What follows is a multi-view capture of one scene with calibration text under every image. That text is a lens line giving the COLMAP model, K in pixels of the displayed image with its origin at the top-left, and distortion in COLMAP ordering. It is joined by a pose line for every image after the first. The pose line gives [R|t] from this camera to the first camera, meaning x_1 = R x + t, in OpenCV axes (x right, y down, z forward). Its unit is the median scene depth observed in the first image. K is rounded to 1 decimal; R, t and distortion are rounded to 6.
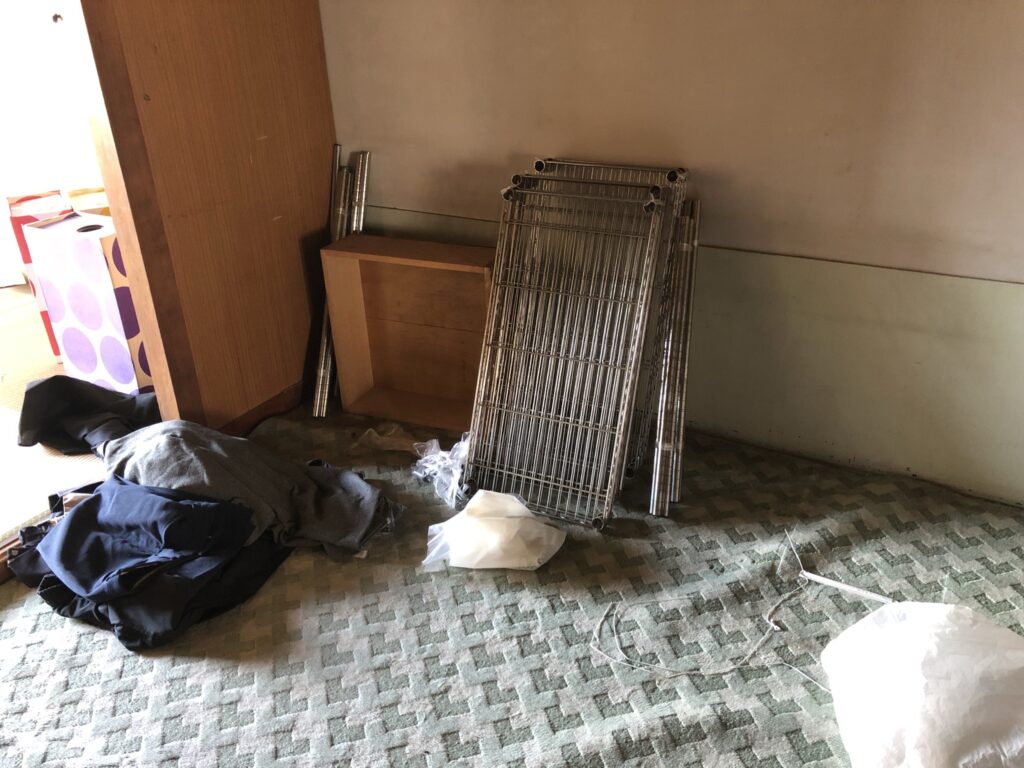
lens RADIAL K [[848.1, 0, 513.2], [0, 848.1, 385.1], [0, 0, 1]] dist [0.009005, 0.003712]
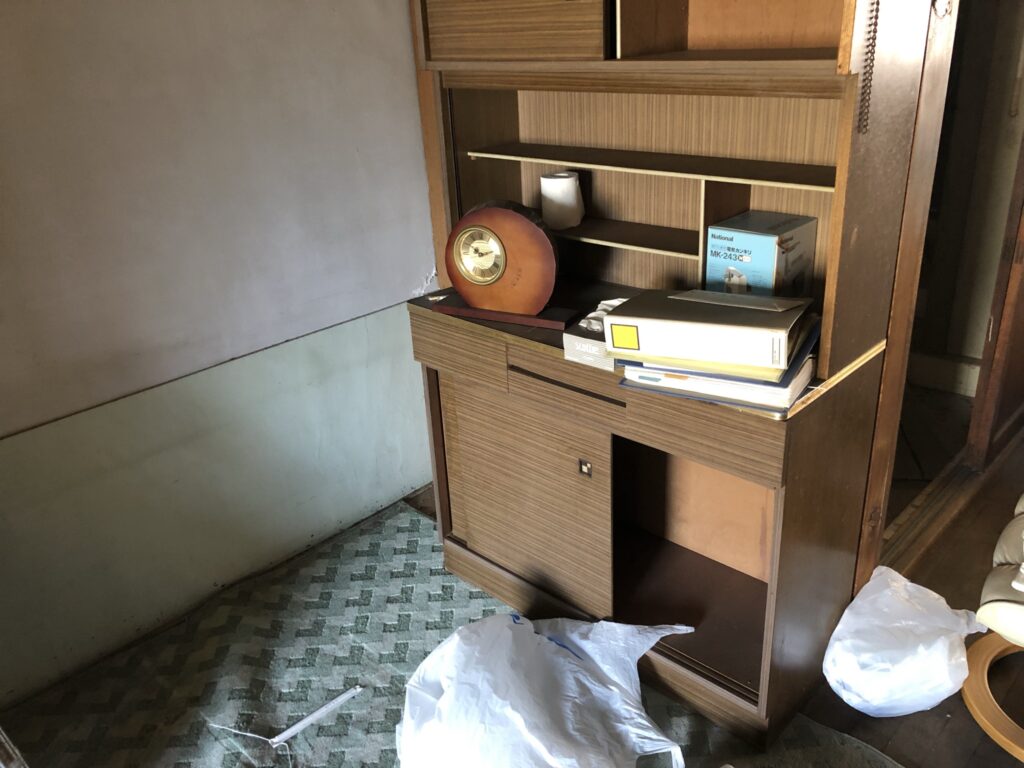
lens RADIAL K [[848.1, 0, 512.7], [0, 848.1, 382.2], [0, 0, 1]] dist [0.009005, 0.003712]
pose [[0.259809, -0.378154, 0.888537, -0.212961], [0.479610, 0.849155, 0.221155, -0.155523], [-0.838137, 0.368693, 0.401985, 0.315978]]
